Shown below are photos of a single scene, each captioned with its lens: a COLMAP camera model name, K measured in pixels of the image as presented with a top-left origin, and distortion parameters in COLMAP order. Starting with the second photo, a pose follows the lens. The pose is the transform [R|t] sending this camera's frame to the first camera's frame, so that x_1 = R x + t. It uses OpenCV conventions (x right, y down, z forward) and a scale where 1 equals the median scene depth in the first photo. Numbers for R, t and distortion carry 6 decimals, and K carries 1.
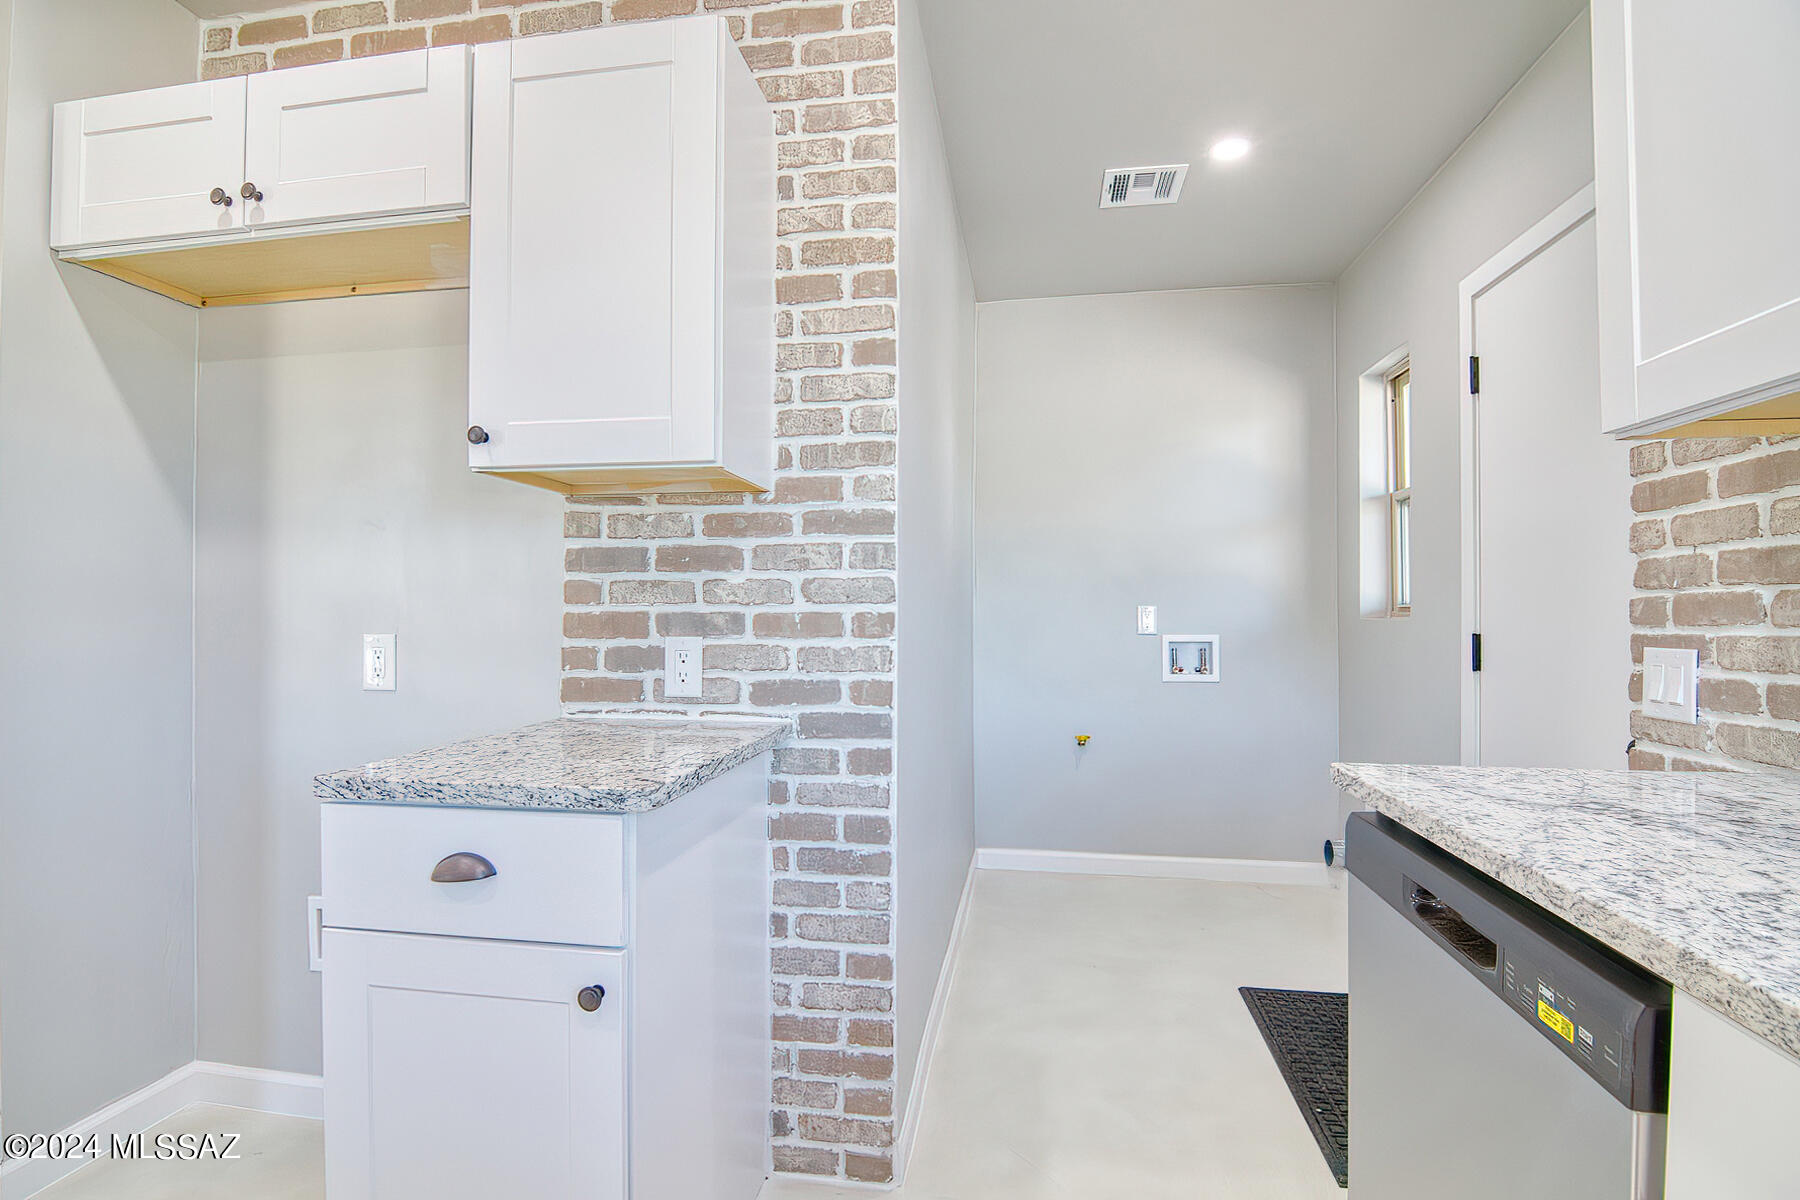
lens RADIAL K [[867.2, 0, 871.3], [0, 867.2, 613.1], [0, 0, 1]] dist [-0.009923, -0.008558]
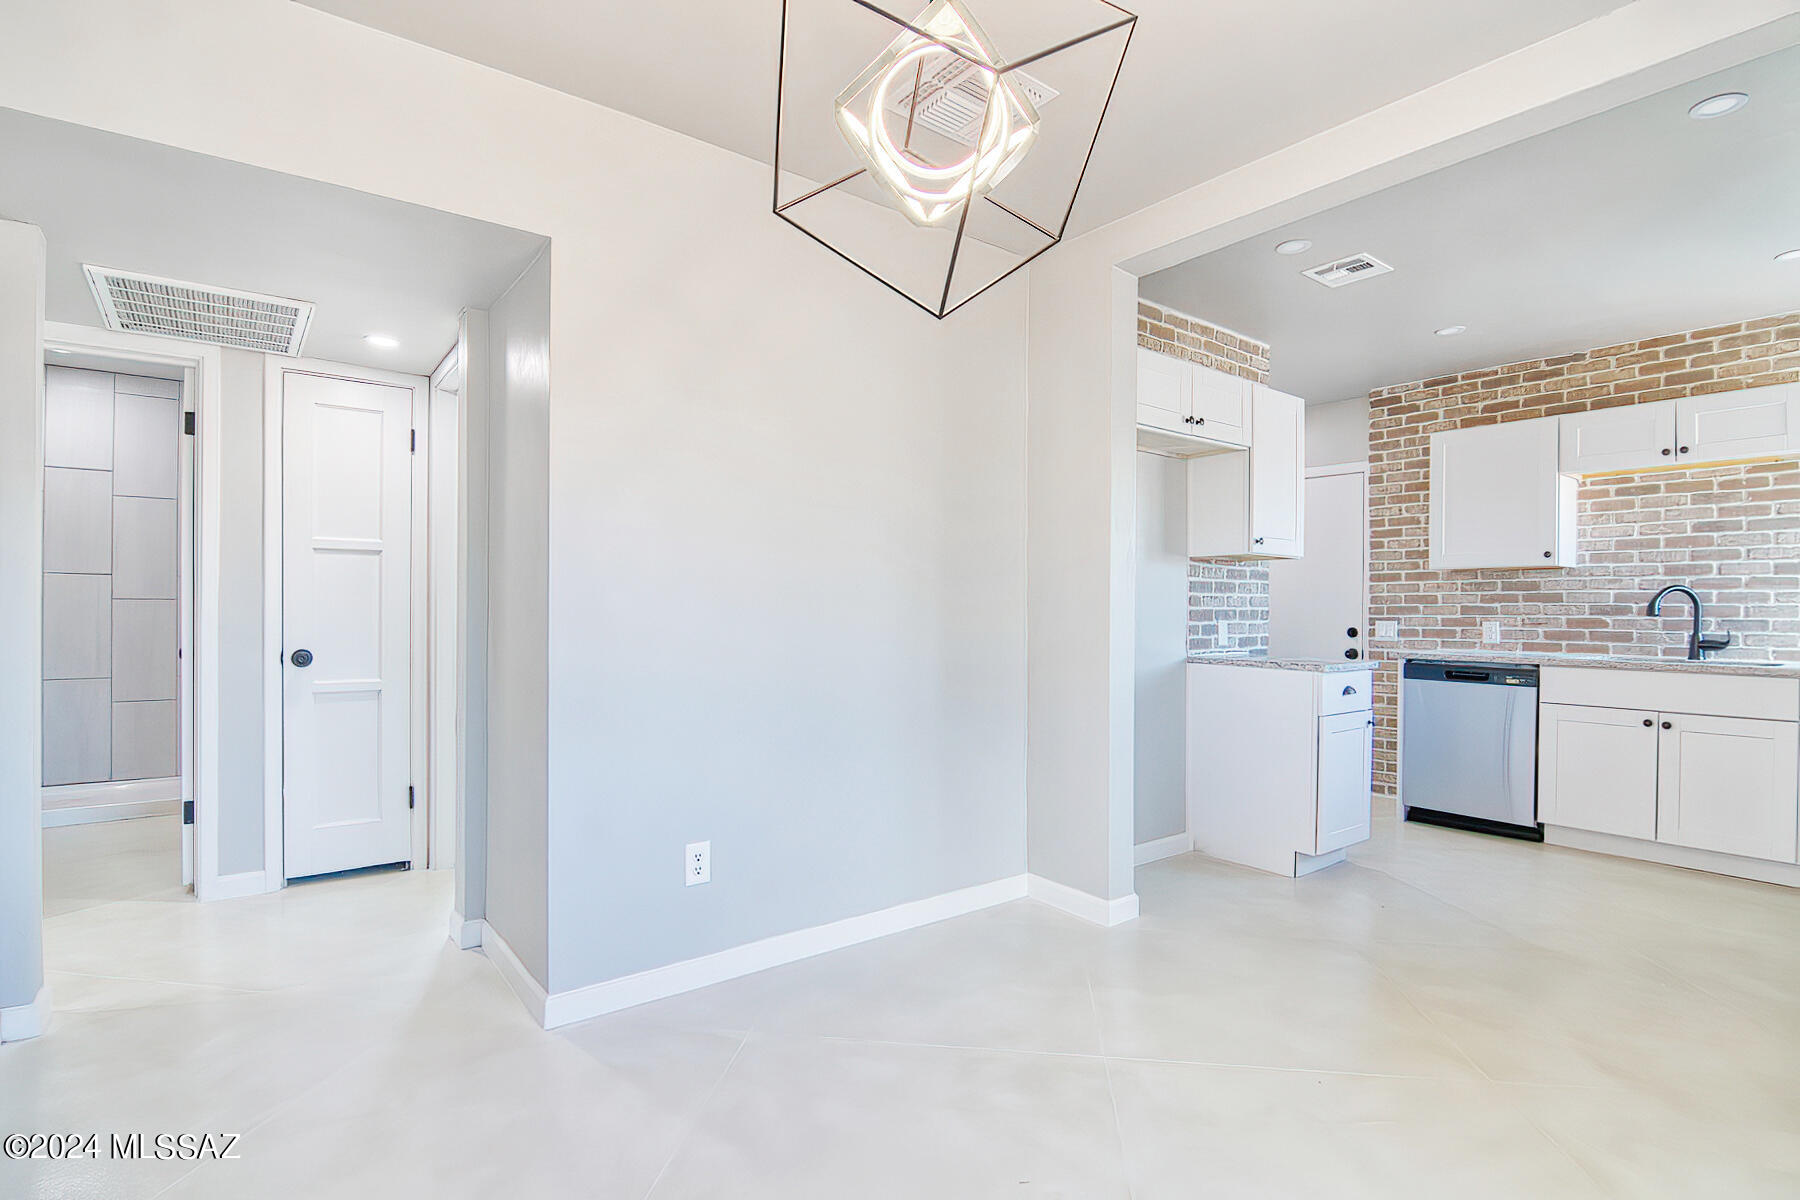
lens RADIAL K [[867.2, 0, 896.6], [0, 867.2, 610.6], [0, 0, 1]] dist [-0.009923, -0.008558]
pose [[0.677504, 0.002285, 0.735516, -2.621560], [-0.004510, 0.999989, 0.001047, 0.002844], [-0.735506, -0.004026, 0.677507, 0.044244]]
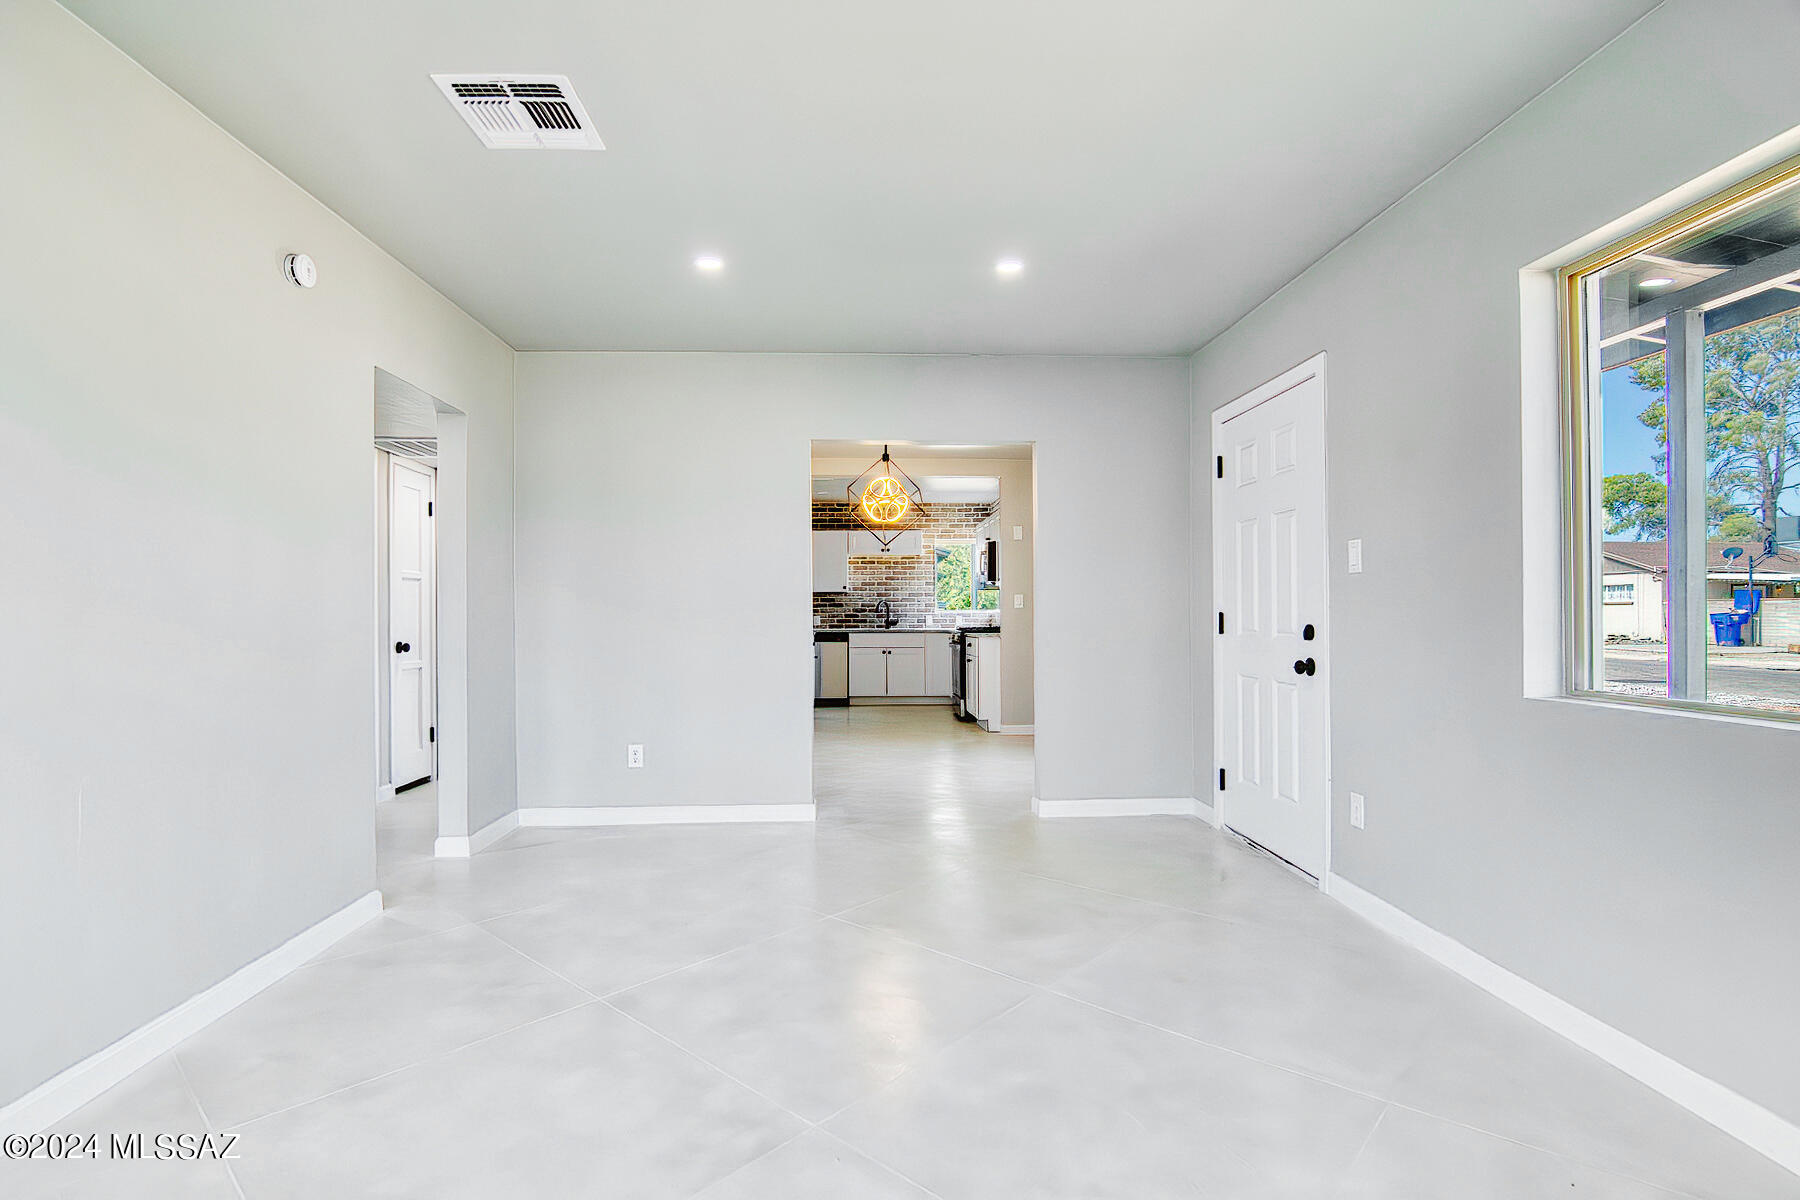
lens RADIAL K [[867.2, 0, 897.0], [0, 867.2, 610.9], [0, 0, 1]] dist [-0.009923, -0.008558]
pose [[-0.218779, 0.000615, 0.975774, -5.505175], [0.005868, 0.999983, 0.000686, -0.004620], [-0.975757, 0.005876, -0.218779, 1.316065]]
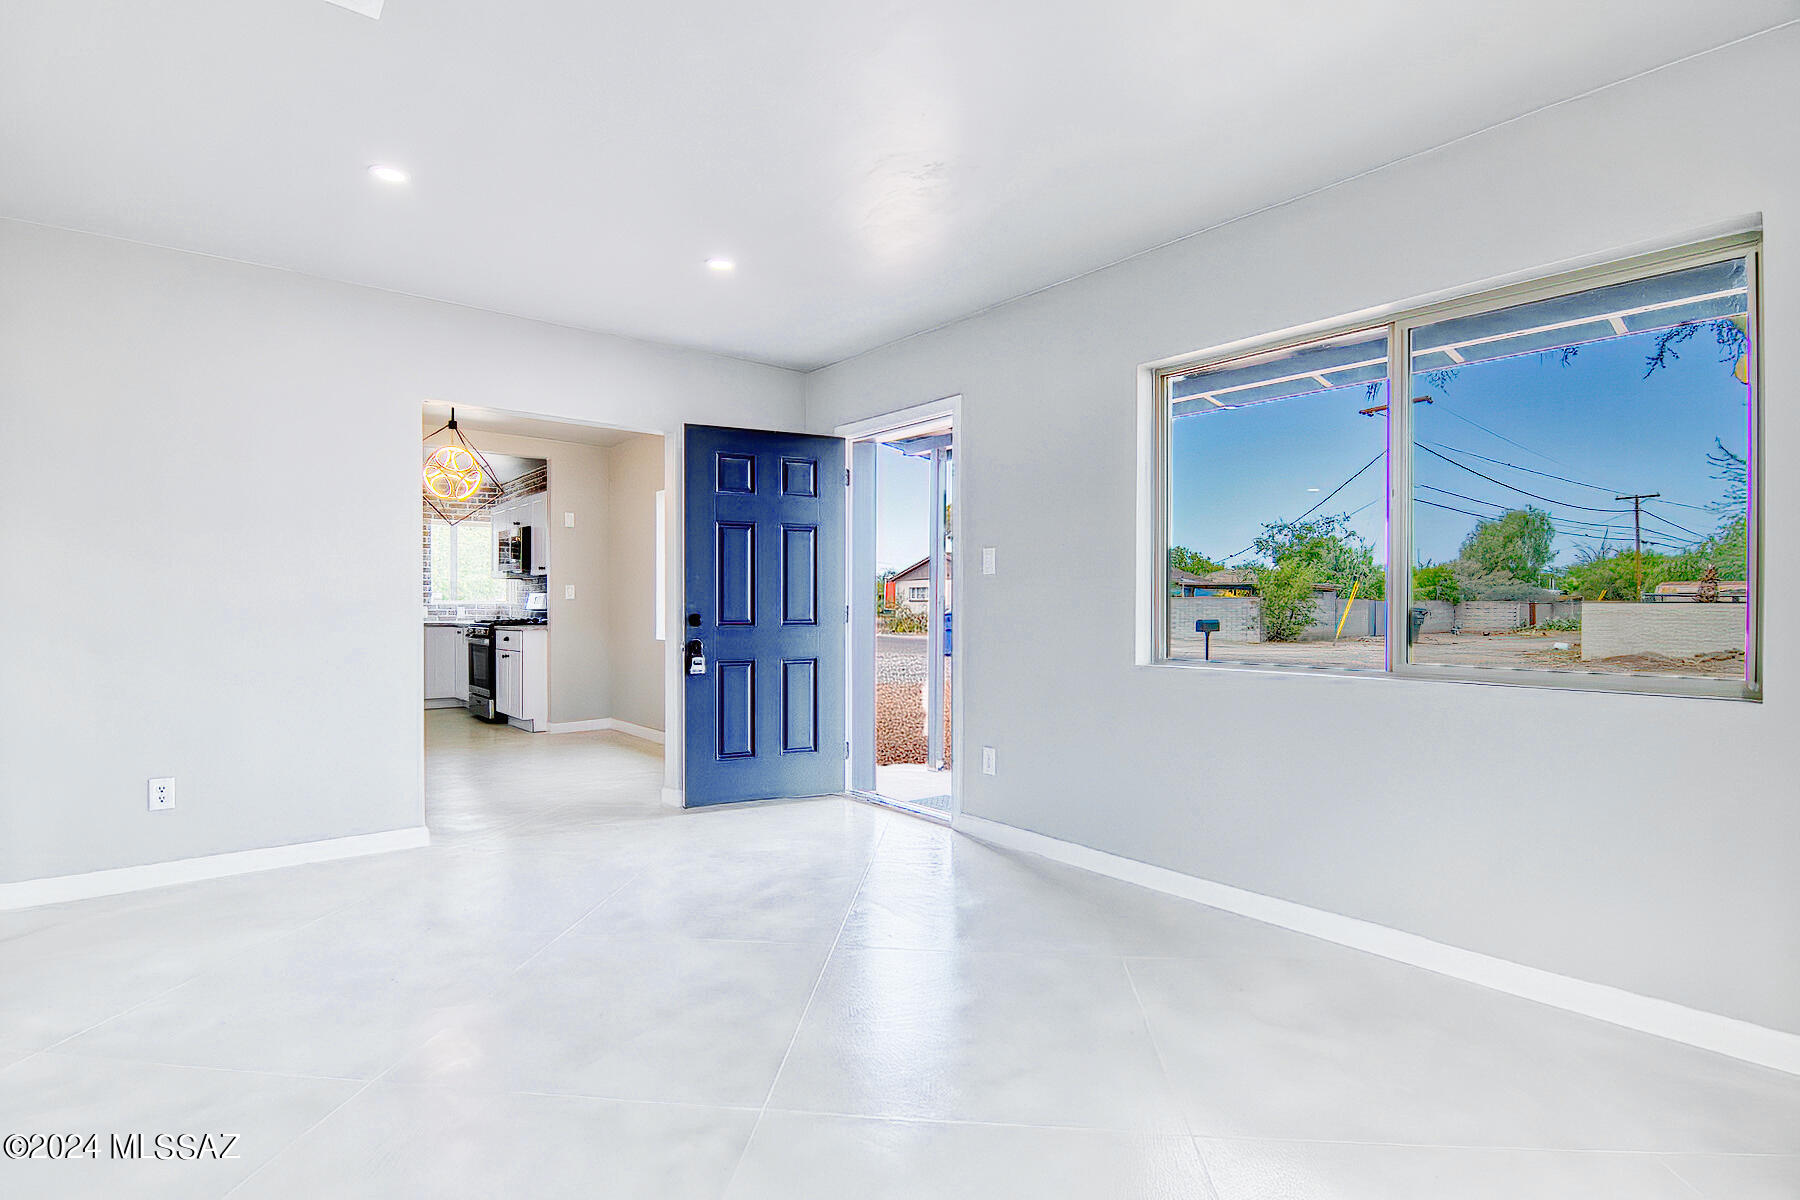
lens RADIAL K [[867.2, 0, 896.4], [0, 867.2, 614.4], [0, 0, 1]] dist [-0.009923, -0.008558]
pose [[-0.756390, -0.012237, 0.654007, -5.265889], [-0.003973, 0.999892, 0.014114, -0.003929], [-0.654109, 0.008078, -0.756357, 1.891308]]
